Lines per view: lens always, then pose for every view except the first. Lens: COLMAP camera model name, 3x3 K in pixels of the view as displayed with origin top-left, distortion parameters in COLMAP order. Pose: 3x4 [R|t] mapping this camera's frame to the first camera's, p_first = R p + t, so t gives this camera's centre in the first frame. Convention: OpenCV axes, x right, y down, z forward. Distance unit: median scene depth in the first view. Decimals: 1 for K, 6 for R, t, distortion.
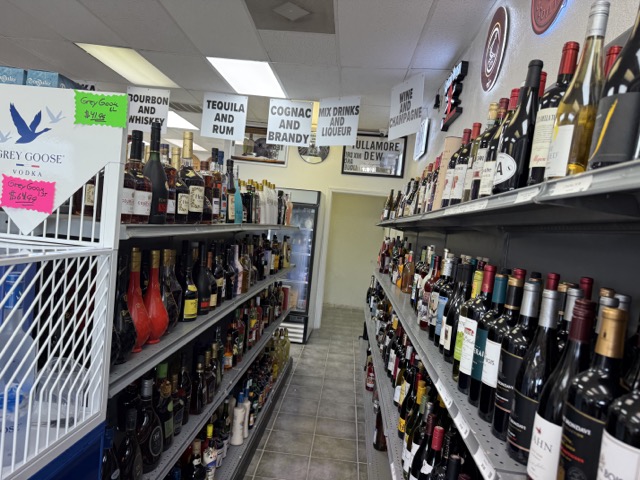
lens RADIAL K [[454.4, 0, 320.0], [0, 454.4, 240.0], [0, 0, 1]] dist [-0.007919, -0.005732]
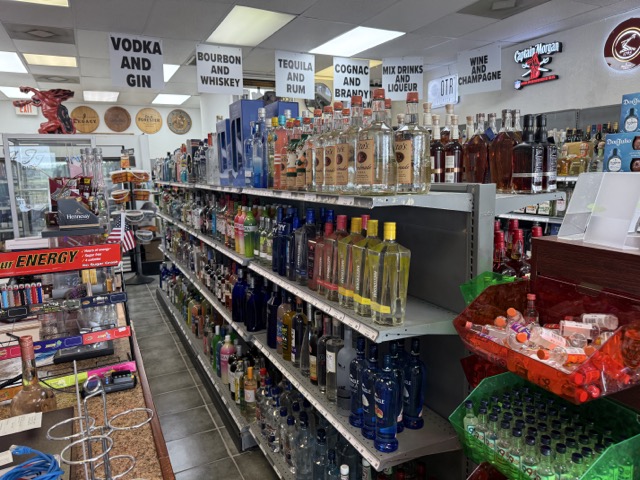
lens RADIAL K [[454.4, 0, 320.0], [0, 454.4, 240.0], [0, 0, 1]] dist [-0.007919, -0.005732]
pose [[0.855377, -0.200505, 0.477627, -0.732594], [0.128078, 0.975284, 0.180046, -0.085451], [-0.501923, -0.092834, 0.859916, 0.049575]]
